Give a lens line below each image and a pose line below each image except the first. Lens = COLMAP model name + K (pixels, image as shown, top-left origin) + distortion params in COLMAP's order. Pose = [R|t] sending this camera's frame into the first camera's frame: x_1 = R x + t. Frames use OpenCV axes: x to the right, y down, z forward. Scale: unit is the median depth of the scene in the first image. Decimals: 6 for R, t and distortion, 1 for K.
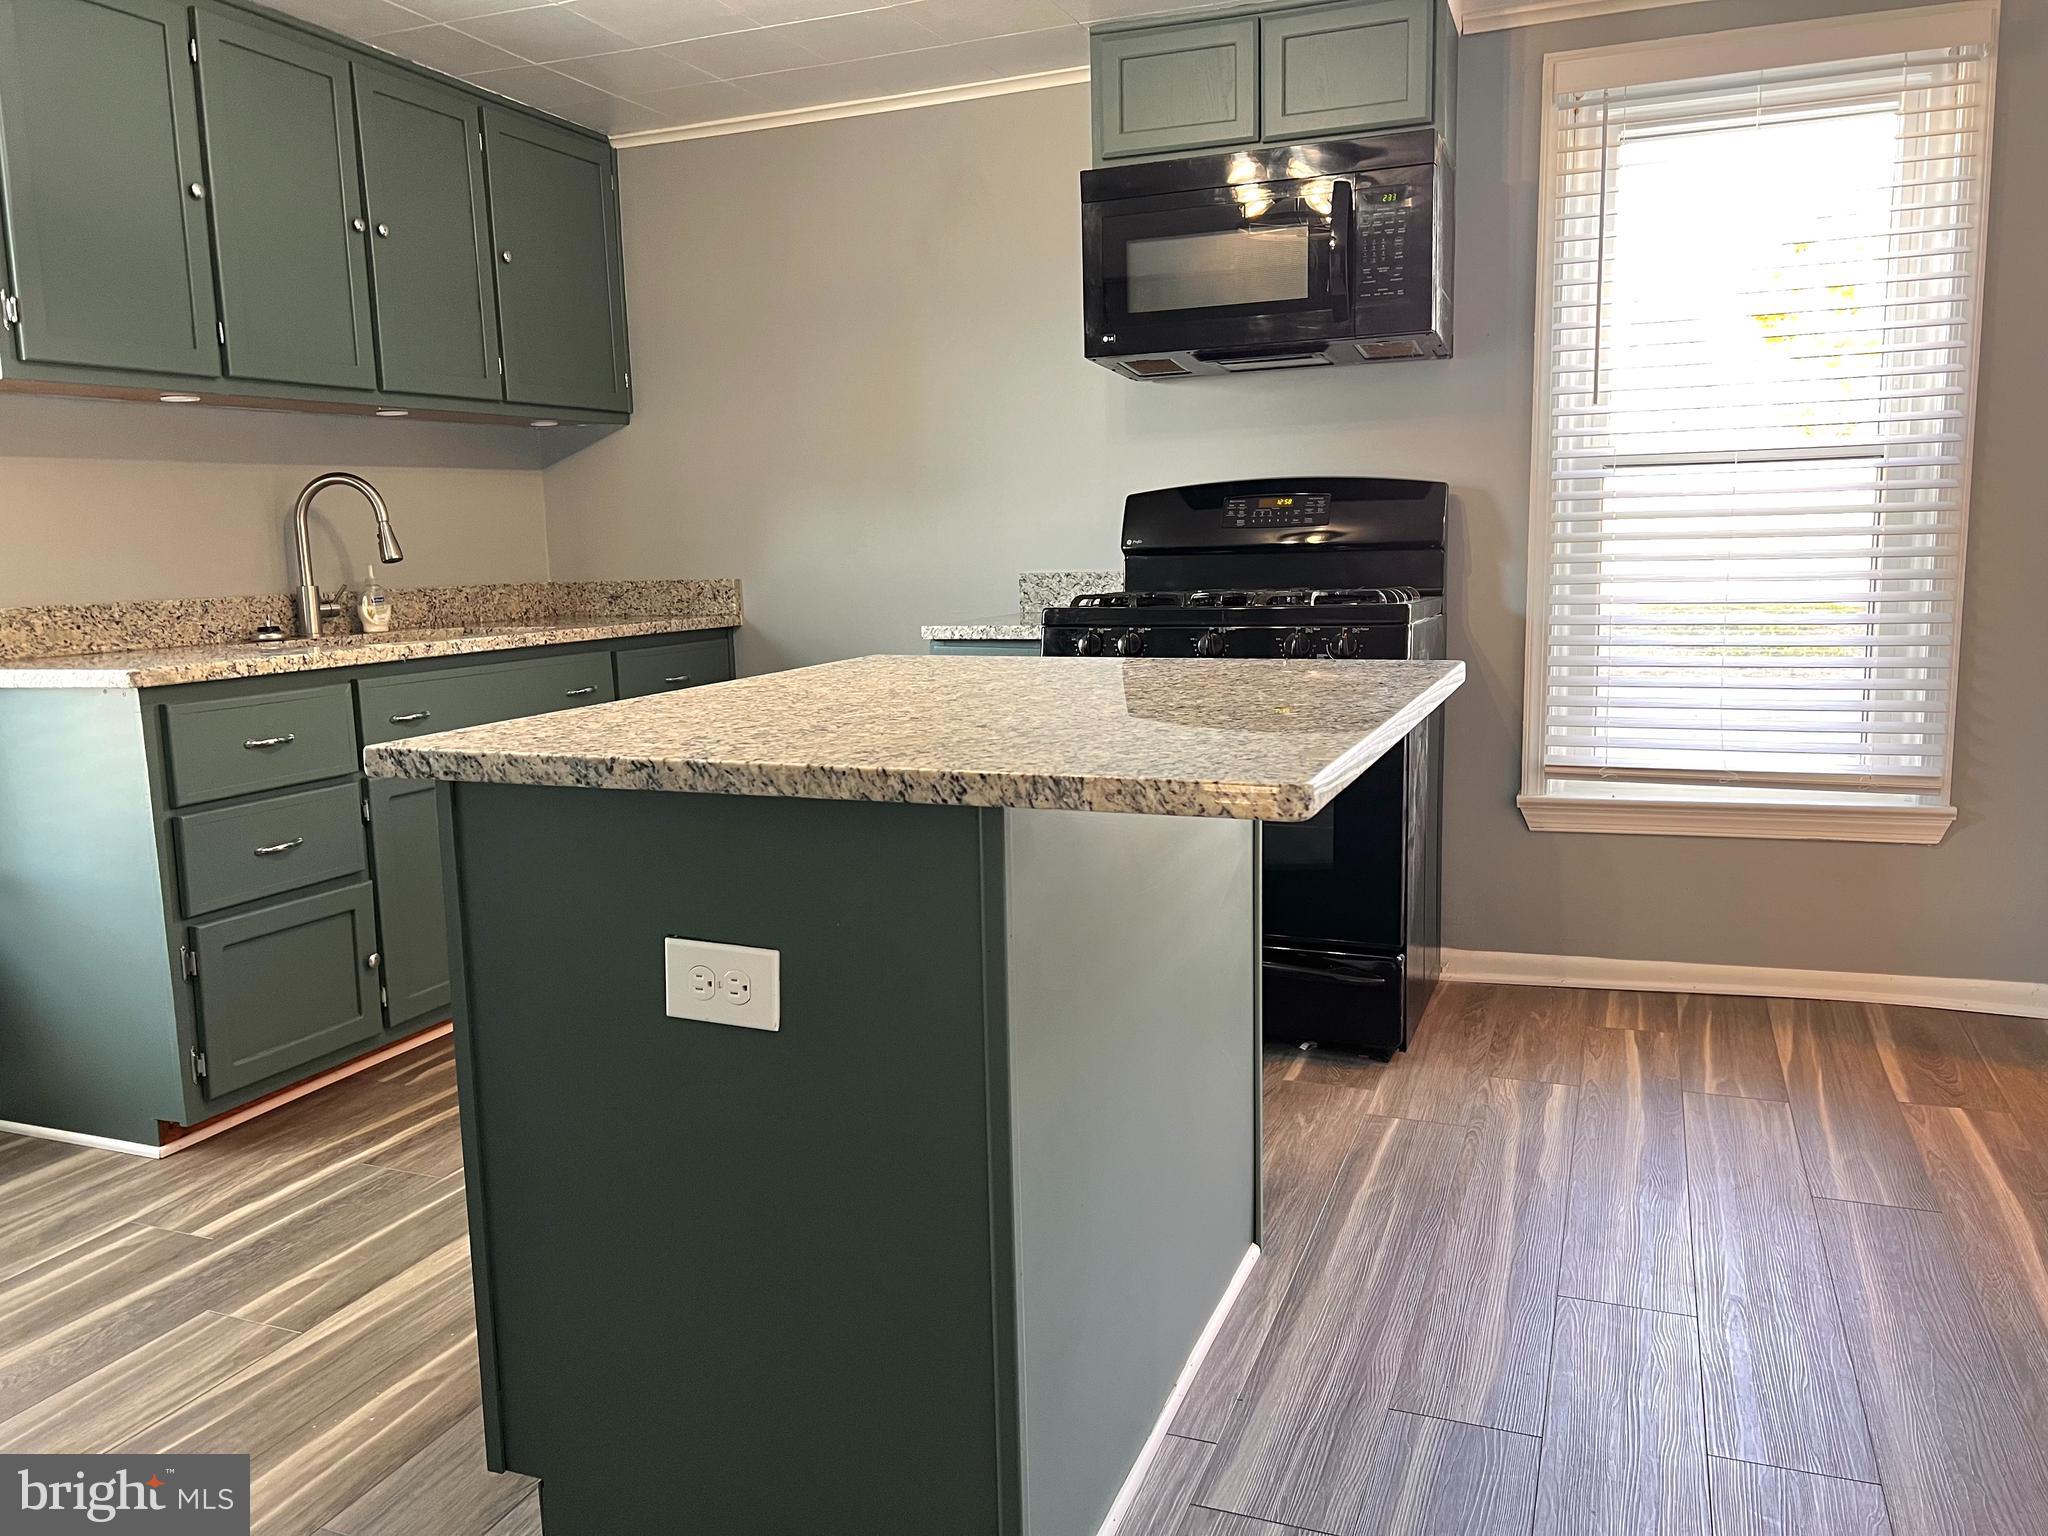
lens RADIAL K [[1525.9, 0, 1014.6], [0, 1525.9, 775.7], [0, 0, 1]] dist [0.027734, -0.006233]
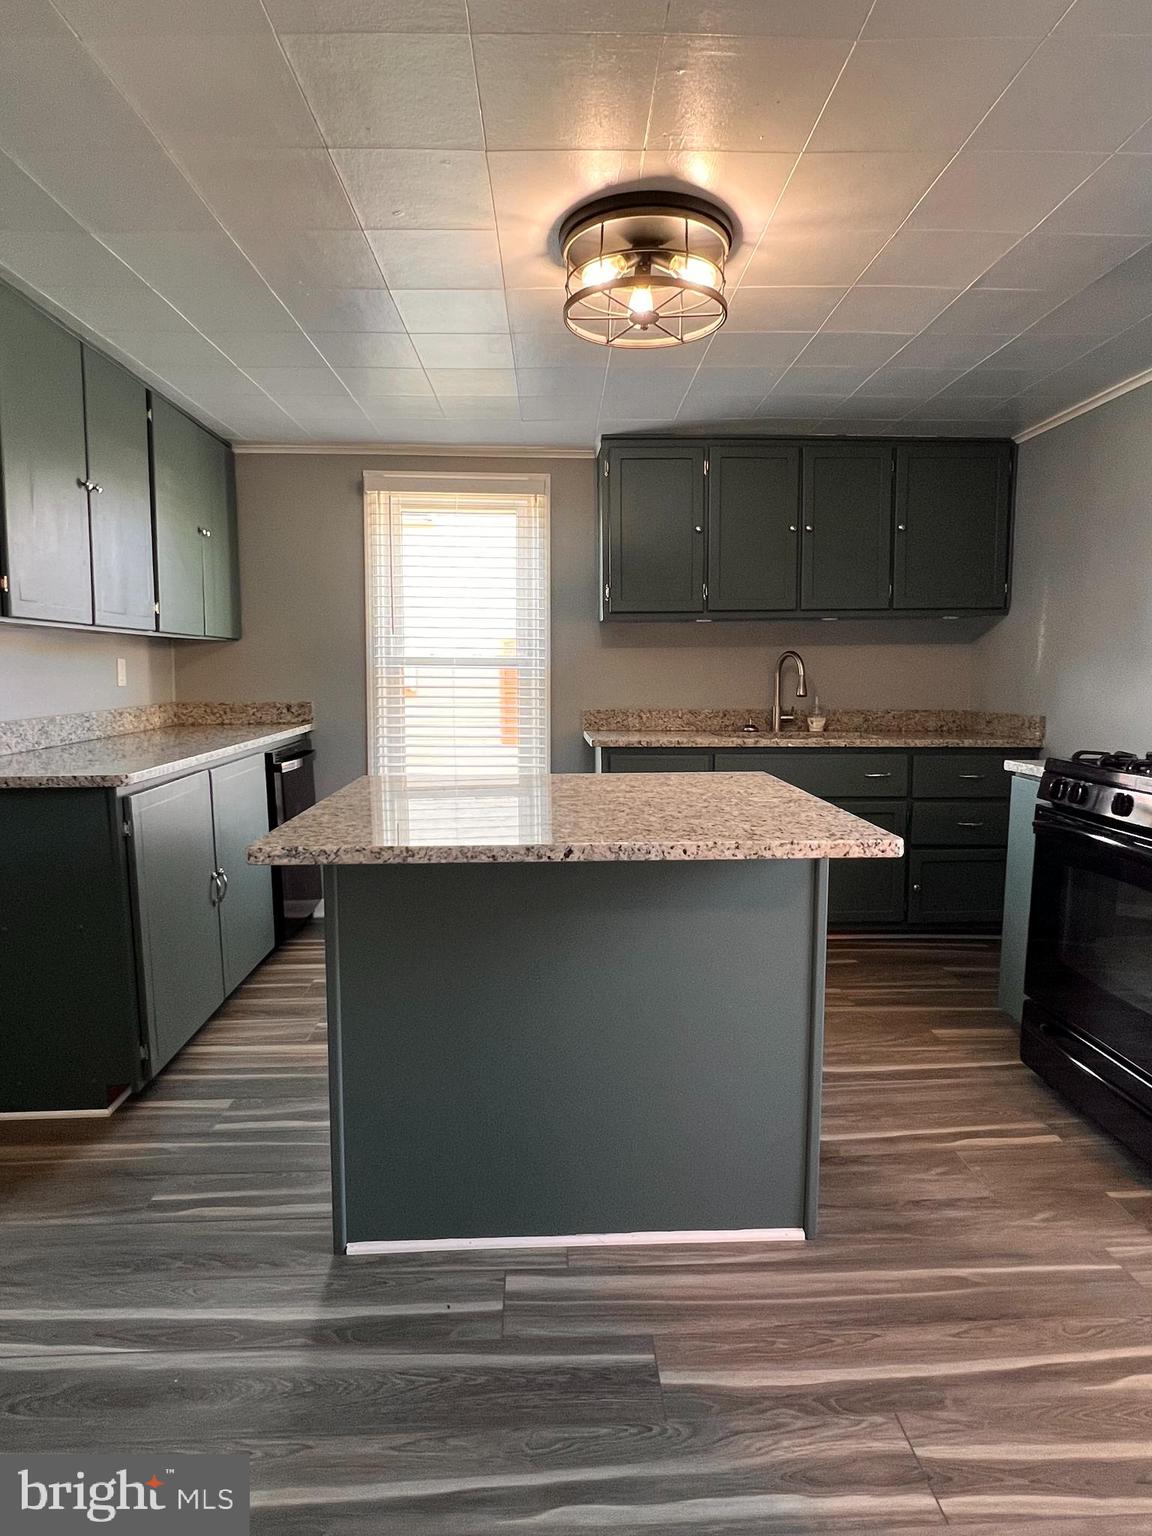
lens RADIAL K [[875.6, 0, 582.5], [0, 875.6, 759.0], [0, 0, 1]] dist [0.002817, -0.001426]
pose [[0.413415, 0.114356, -0.903333, 0.491124], [-0.151476, 0.986895, 0.055611, -0.082171], [0.897855, 0.113843, 0.425320, 0.296405]]
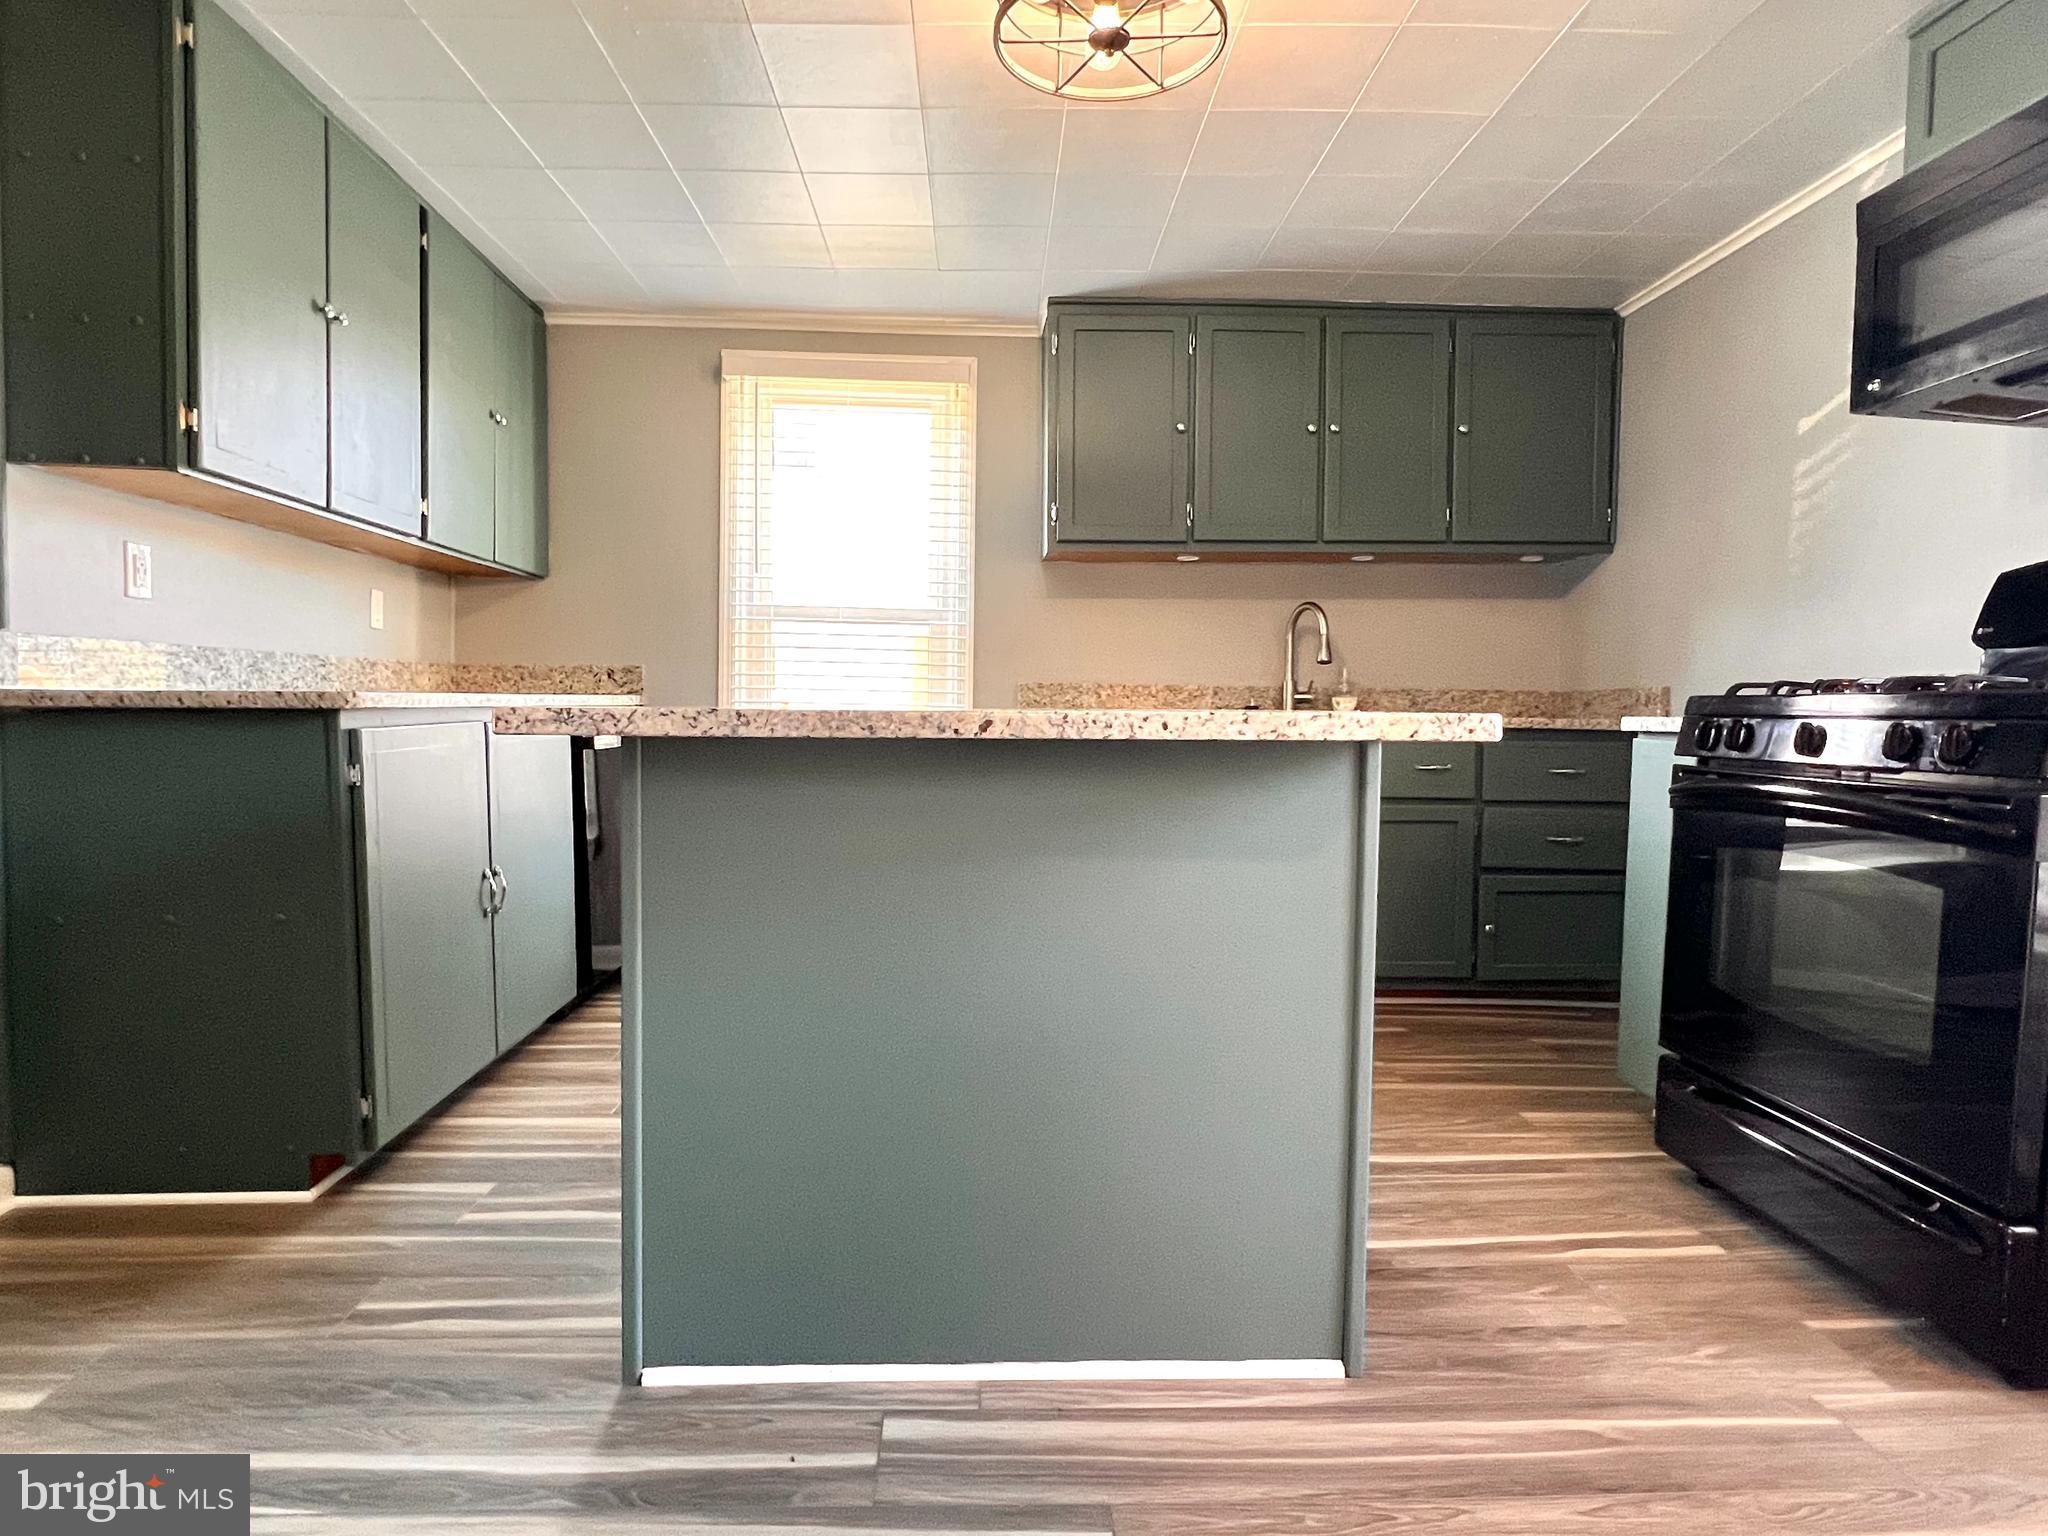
lens RADIAL K [[1167.5, 0, 1009.7], [0, 1167.5, 766.5], [0, 0, 1]] dist [0.002817, -0.001426]
pose [[0.403153, 0.069818, -0.912465, 0.452052], [-0.162820, 0.986649, 0.003556, -0.005251], [0.900532, 0.147134, 0.409138, 0.332408]]
